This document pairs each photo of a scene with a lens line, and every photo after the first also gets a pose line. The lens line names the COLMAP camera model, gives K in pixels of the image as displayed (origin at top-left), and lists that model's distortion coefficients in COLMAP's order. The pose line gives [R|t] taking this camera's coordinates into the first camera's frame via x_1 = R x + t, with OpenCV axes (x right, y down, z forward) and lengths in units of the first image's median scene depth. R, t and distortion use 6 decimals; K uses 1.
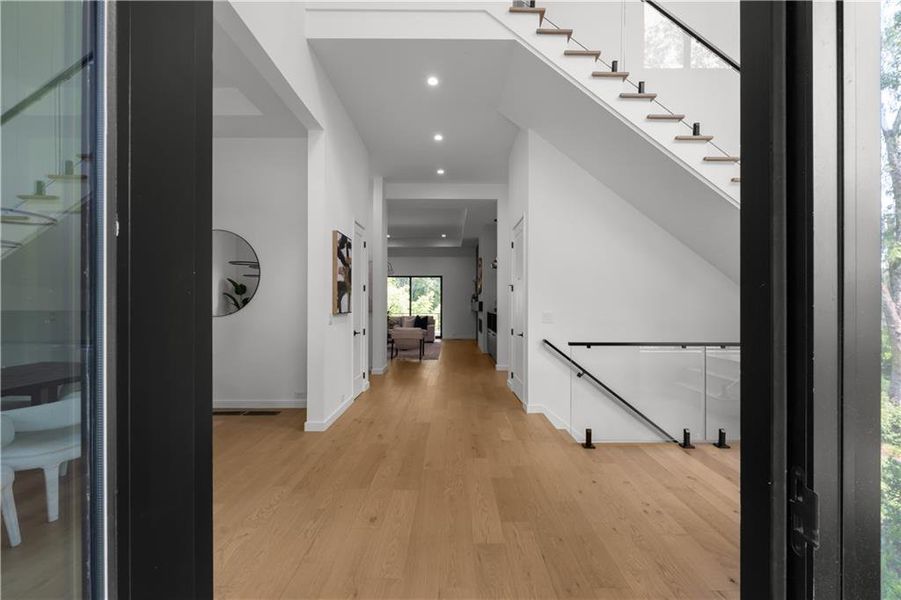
lens RADIAL K [[392.0, 0, 452.3], [0, 392.0, 301.8], [0, 0, 1]] dist [0.001717, 0.000135]
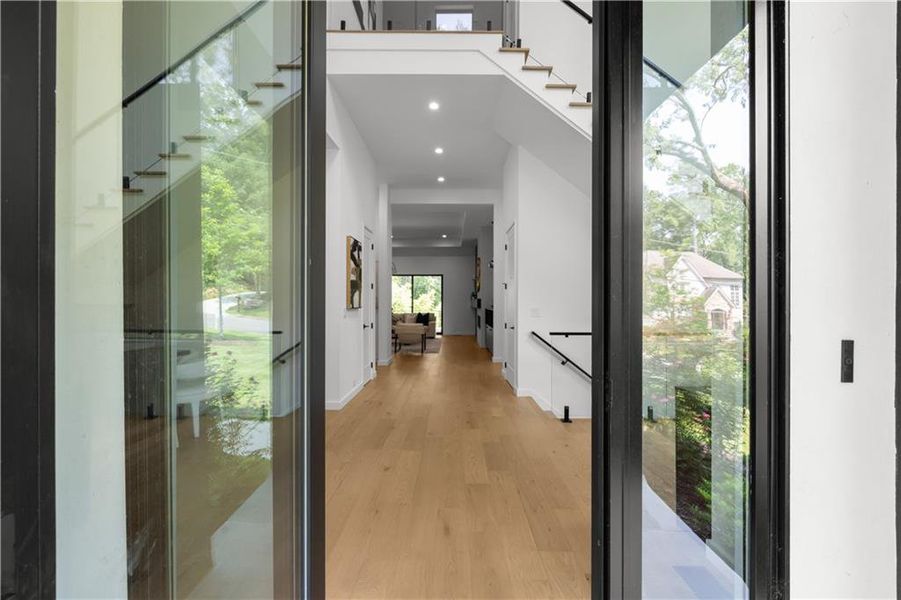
lens RADIAL K [[392.0, 0, 449.9], [0, 392.0, 298.8], [0, 0, 1]] dist [0.001717, 0.000135]
pose [[0.999959, 0.000334, -0.009000, 0.006887], [-0.000362, 0.999995, -0.003121, 0.005251], [0.008999, 0.003125, 0.999955, -0.136861]]
